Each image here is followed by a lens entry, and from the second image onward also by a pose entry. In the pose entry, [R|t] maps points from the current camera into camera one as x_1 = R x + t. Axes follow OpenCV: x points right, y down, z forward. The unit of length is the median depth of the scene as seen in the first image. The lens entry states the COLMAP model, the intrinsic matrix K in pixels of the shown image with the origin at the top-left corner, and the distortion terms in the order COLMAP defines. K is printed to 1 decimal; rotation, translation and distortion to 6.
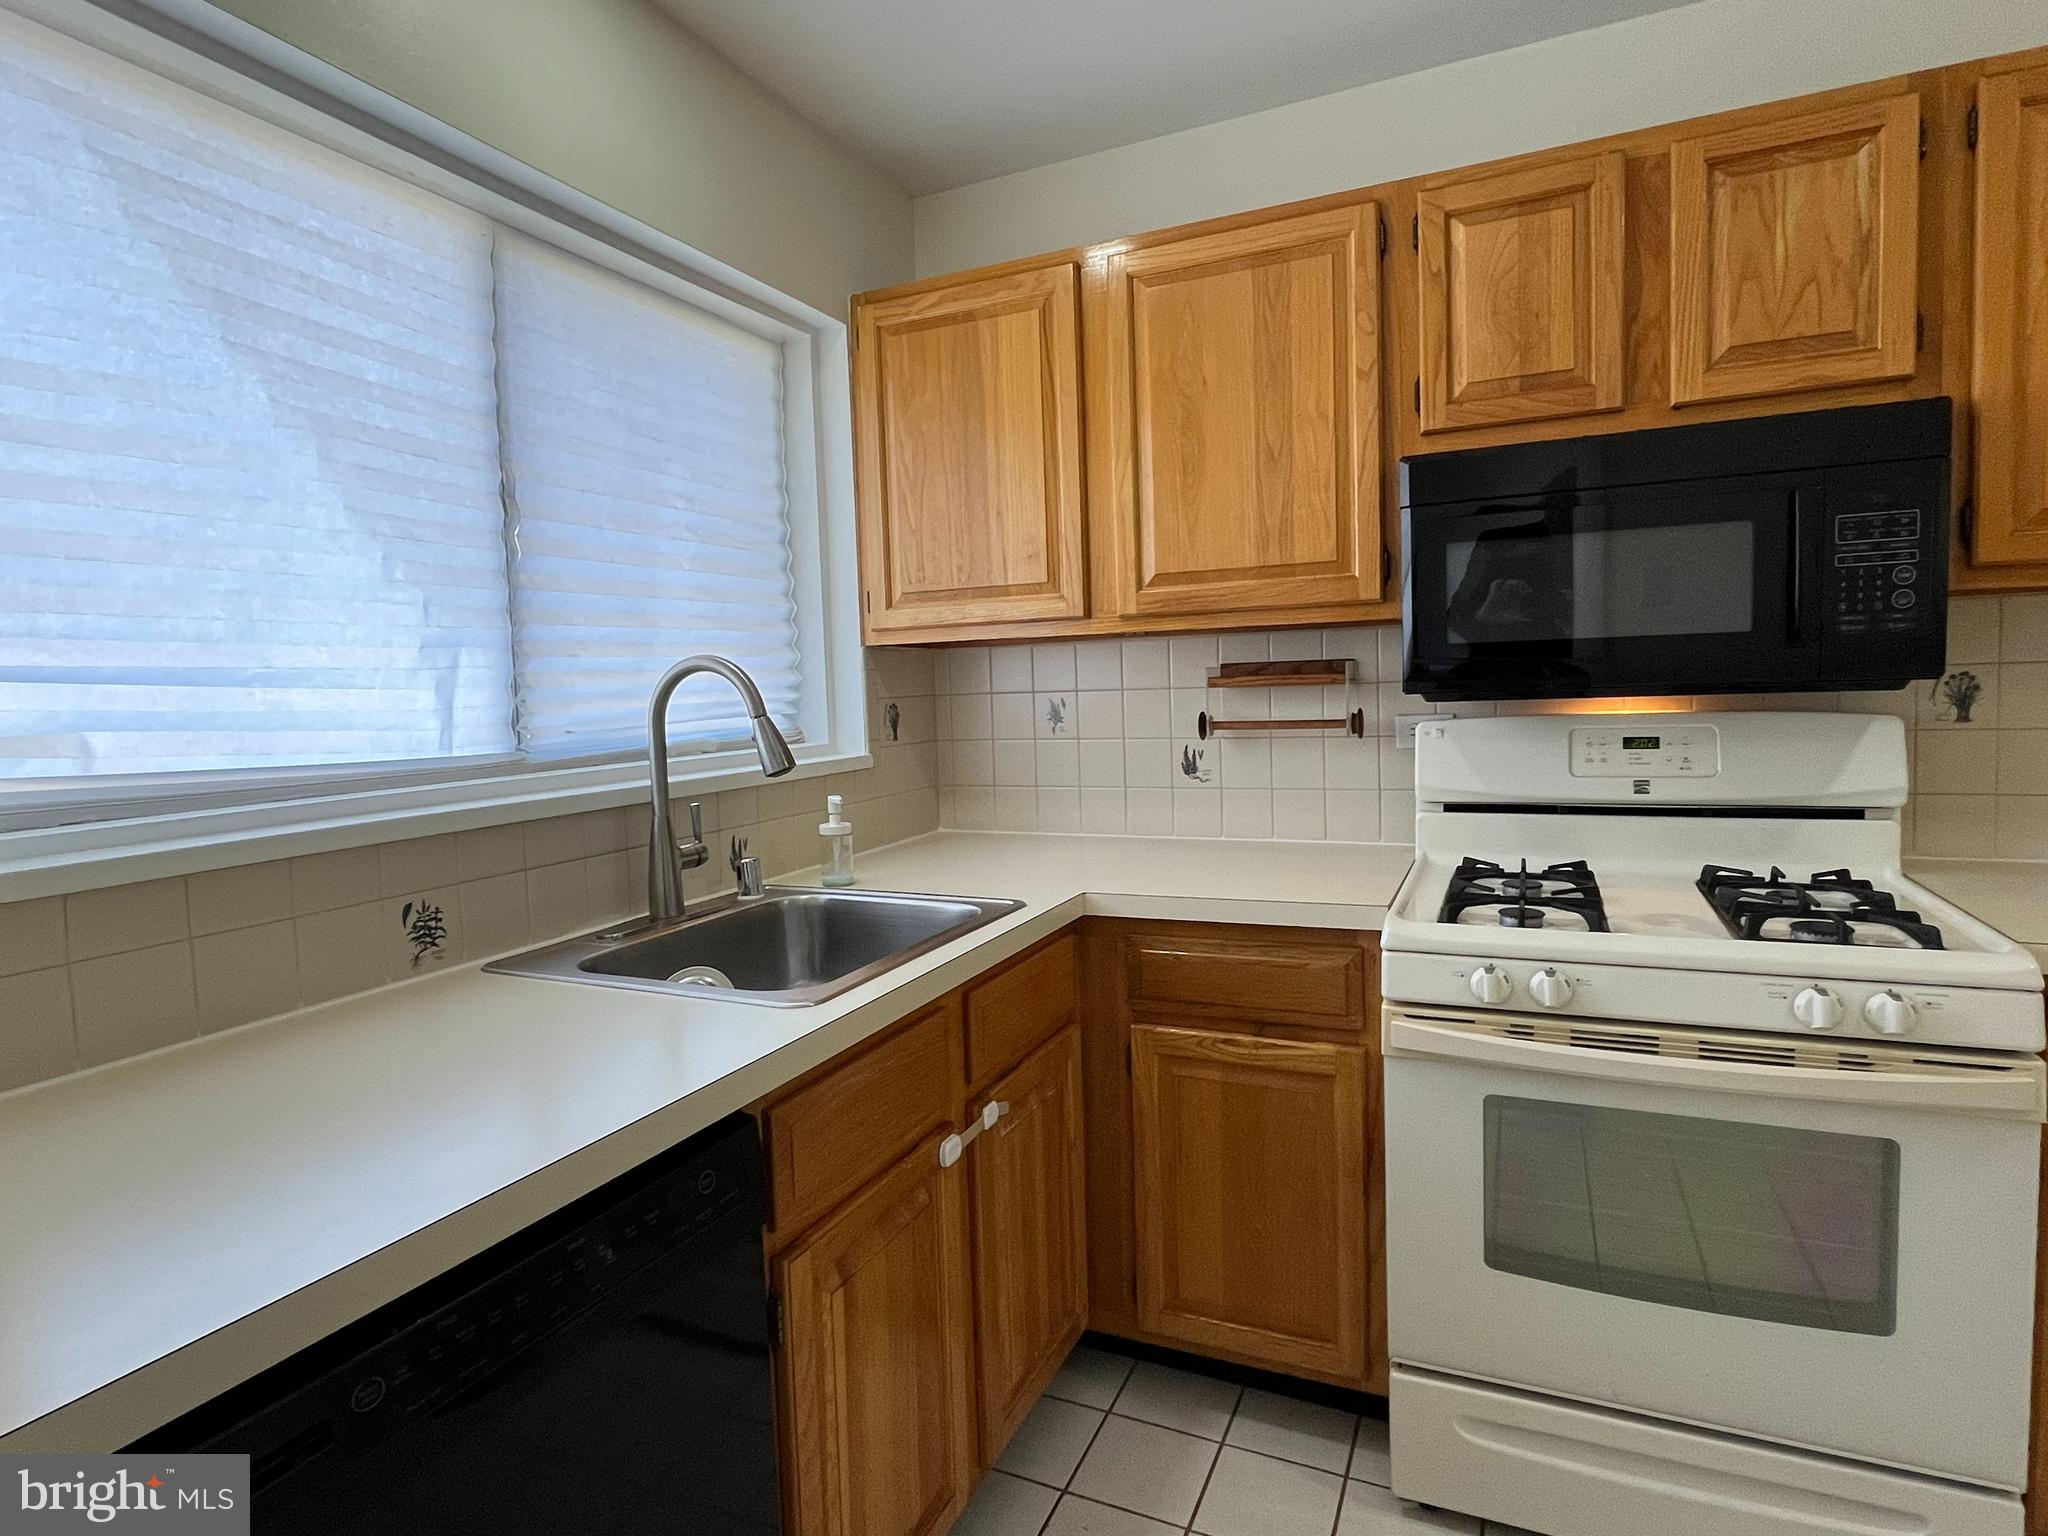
lens RADIAL K [[1098.2, 0, 1025.9], [0, 1098.2, 758.8], [0, 0, 1]] dist [-0.000067, -0.000226]
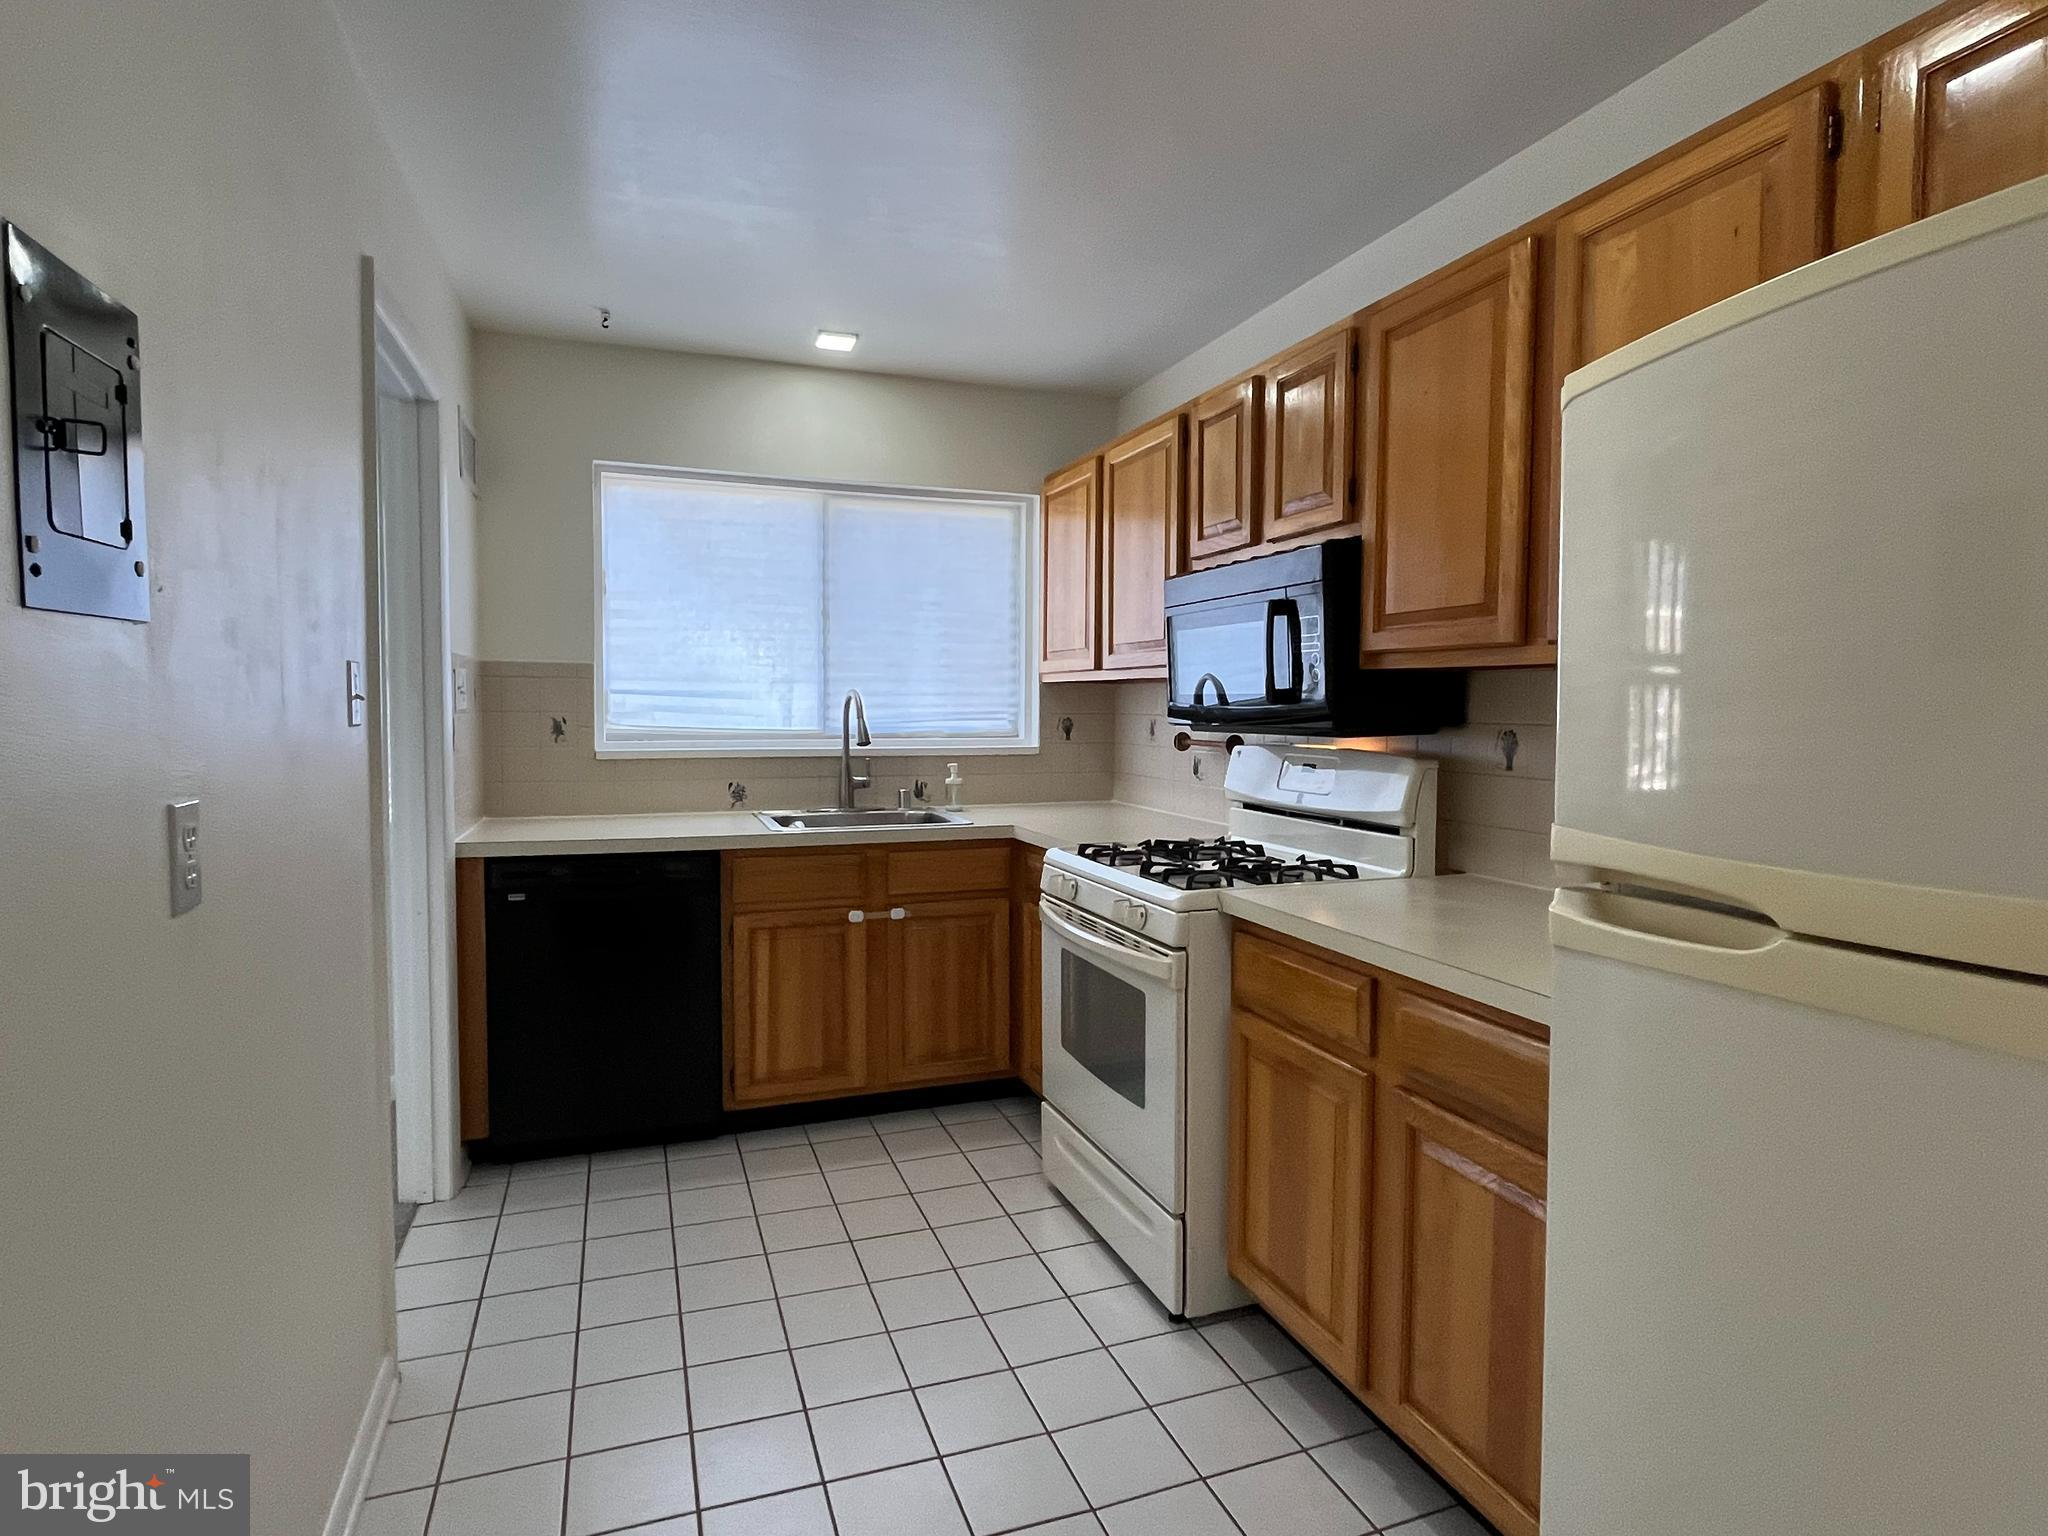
lens RADIAL K [[1098.2, 0, 1028.4], [0, 1098.2, 759.9], [0, 0, 1]] dist [-0.000067, -0.000226]
pose [[0.705638, 0.074756, -0.704618, 1.362855], [-0.077868, 0.996577, 0.027750, -0.038065], [0.704280, 0.035285, 0.709044, -0.270857]]
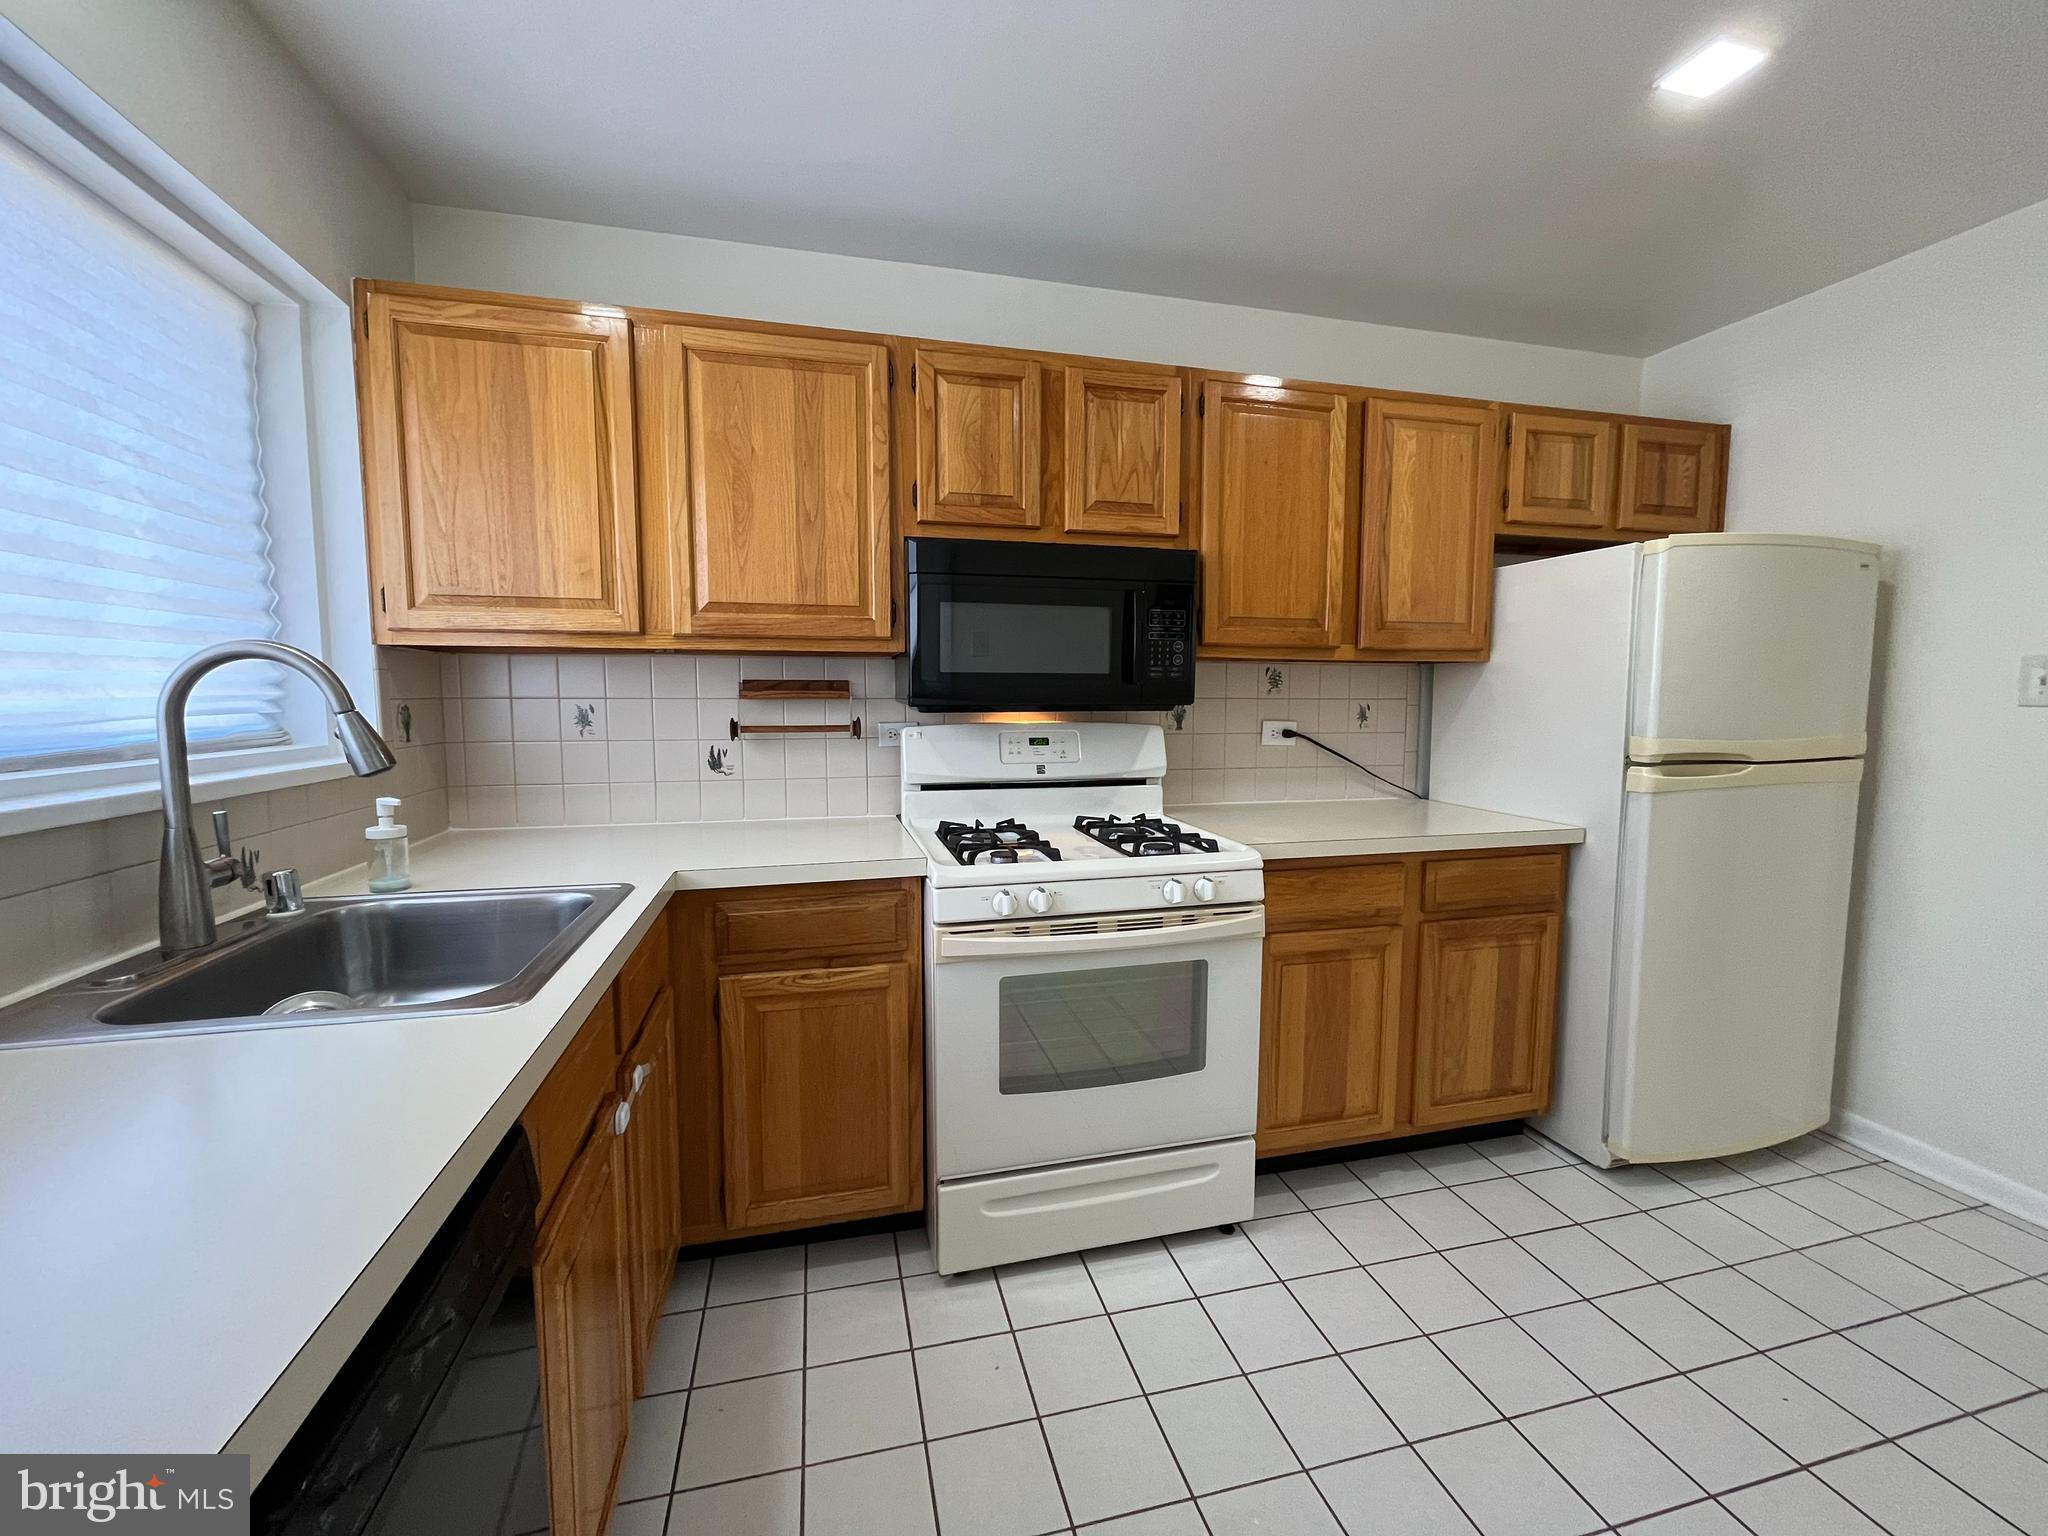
lens RADIAL K [[820.4, 0, 1020.9], [0, 820.4, 764.0], [0, 0, 1]] dist [-0.000568, -0.000215]
pose [[0.780870, -0.017147, 0.624458, -0.205499], [0.015448, 0.999848, 0.008138, 0.007692], [-0.624503, 0.003292, 0.781016, 0.101164]]
